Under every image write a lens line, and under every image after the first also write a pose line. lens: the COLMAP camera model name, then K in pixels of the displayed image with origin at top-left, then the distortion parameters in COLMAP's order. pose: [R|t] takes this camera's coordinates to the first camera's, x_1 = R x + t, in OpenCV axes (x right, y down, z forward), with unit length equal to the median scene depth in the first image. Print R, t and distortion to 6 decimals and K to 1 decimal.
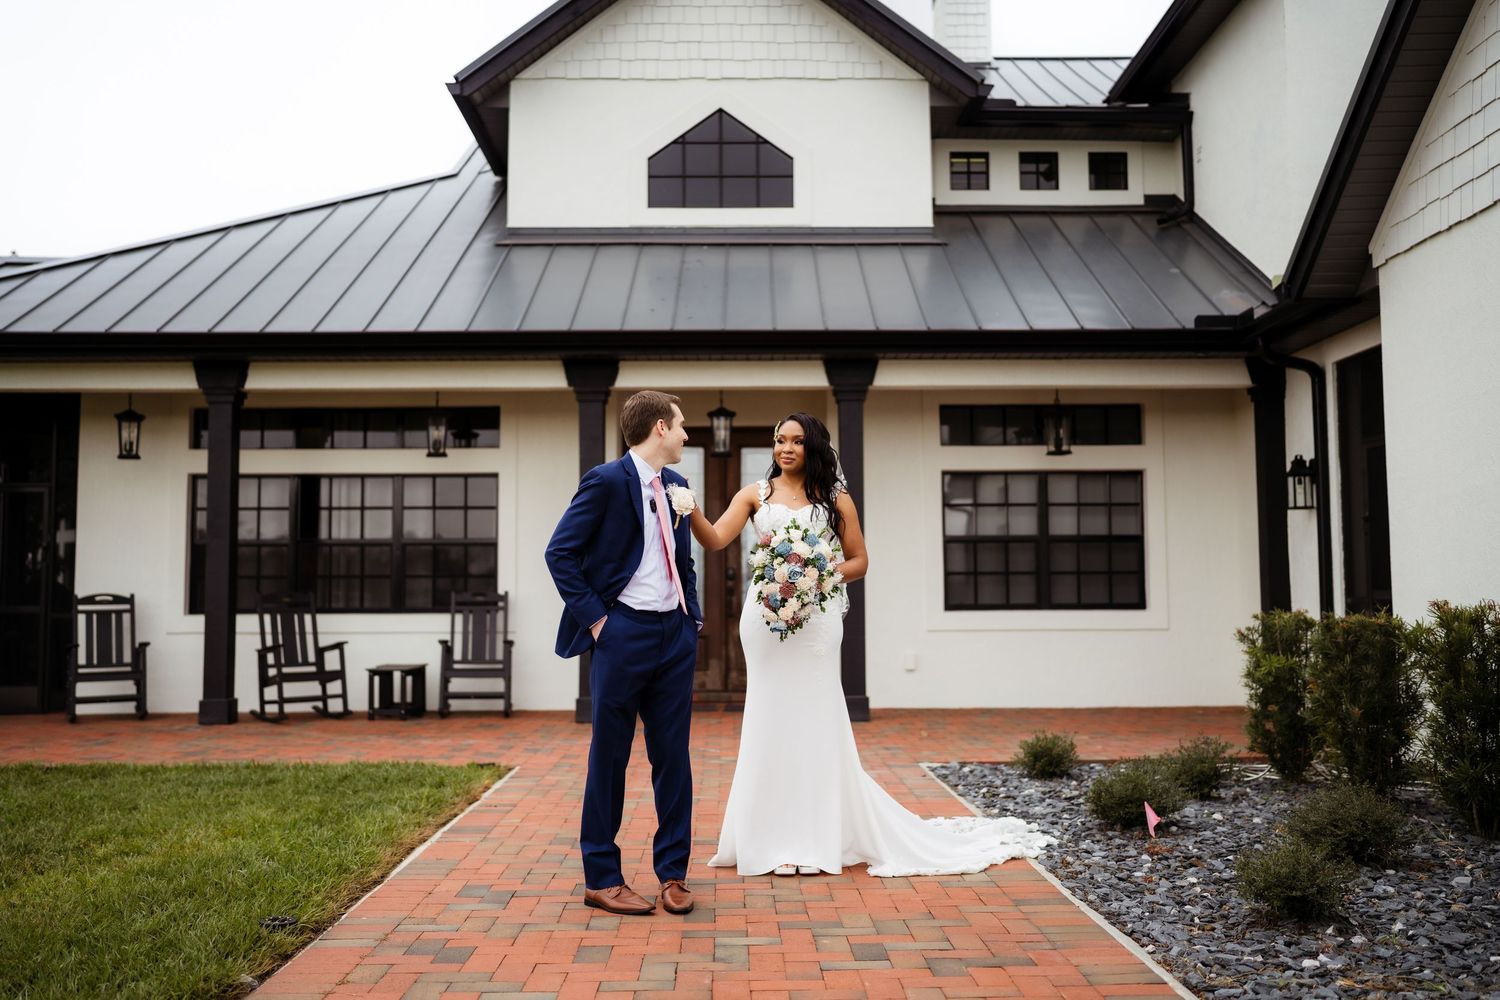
lens RADIAL K [[1490.5, 0, 750.0], [0, 1490.5, 500.0], [0, 0, 1]] dist [0.006248, 0.021280]
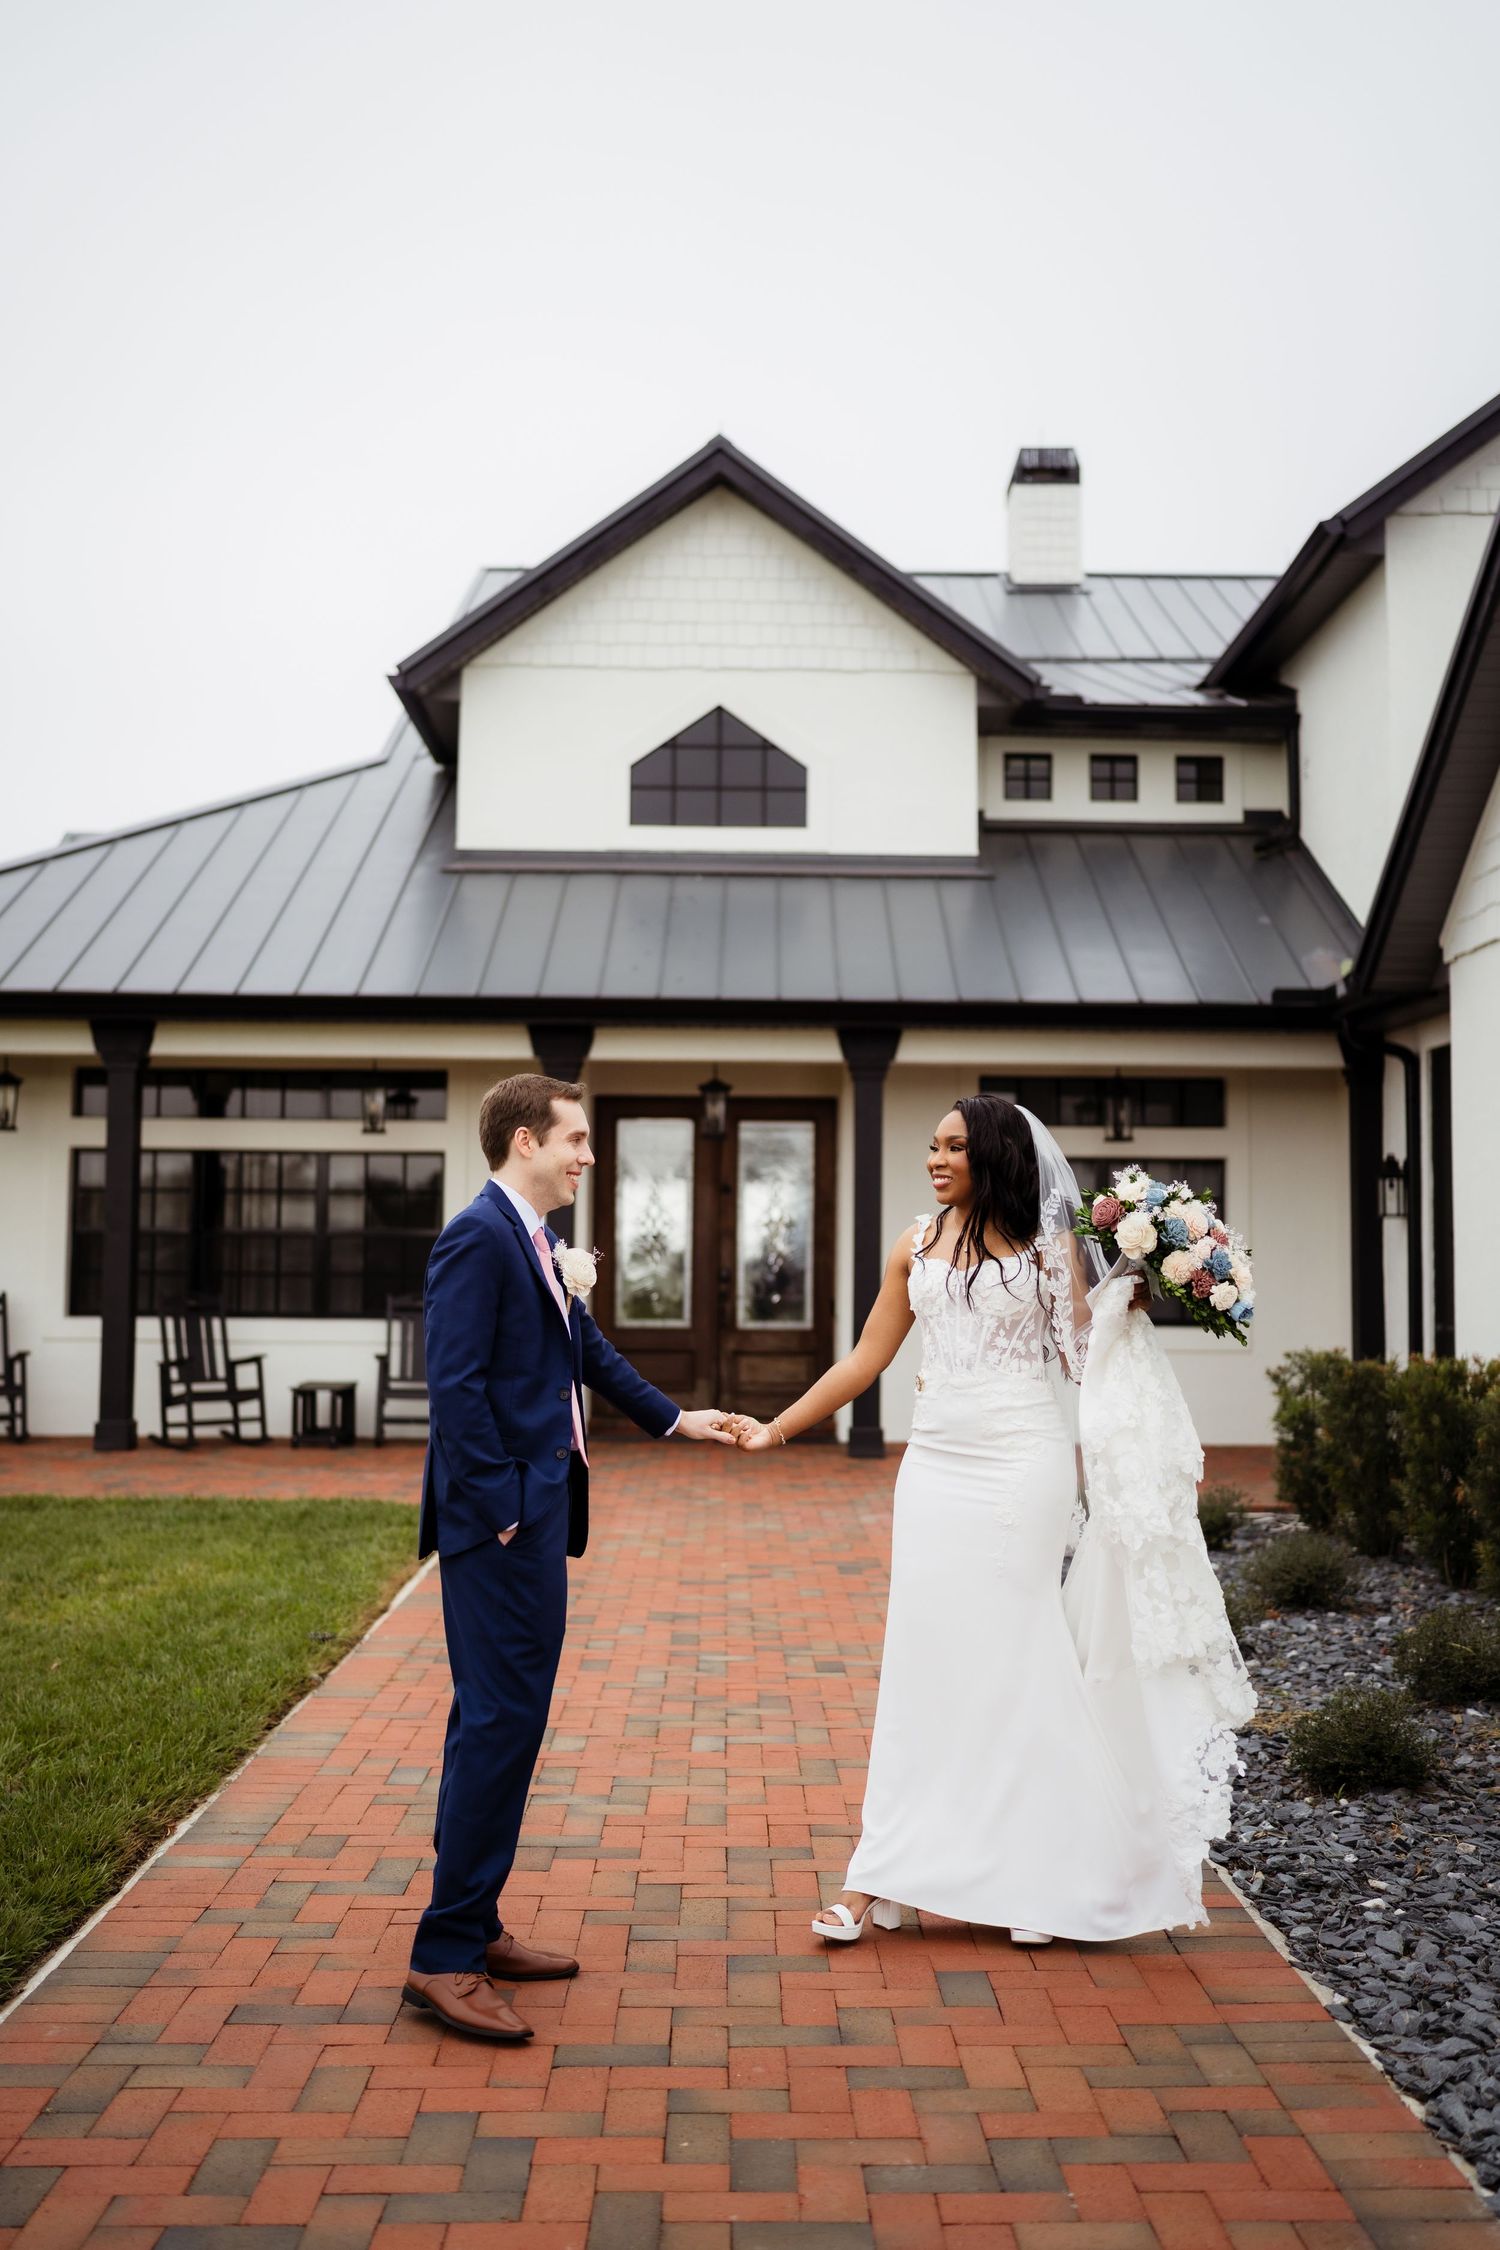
lens RADIAL K [[2235.7, 0, 750.0], [0, 2235.7, 1125.0], [0, 0, 1]] dist [0.006248, 0.021280]
pose [[0.999891, 0.013956, -0.004736, 0.006374], [-0.013931, 0.999888, 0.005409, -0.042796], [0.004811, -0.005342, 0.999974, -0.245694]]
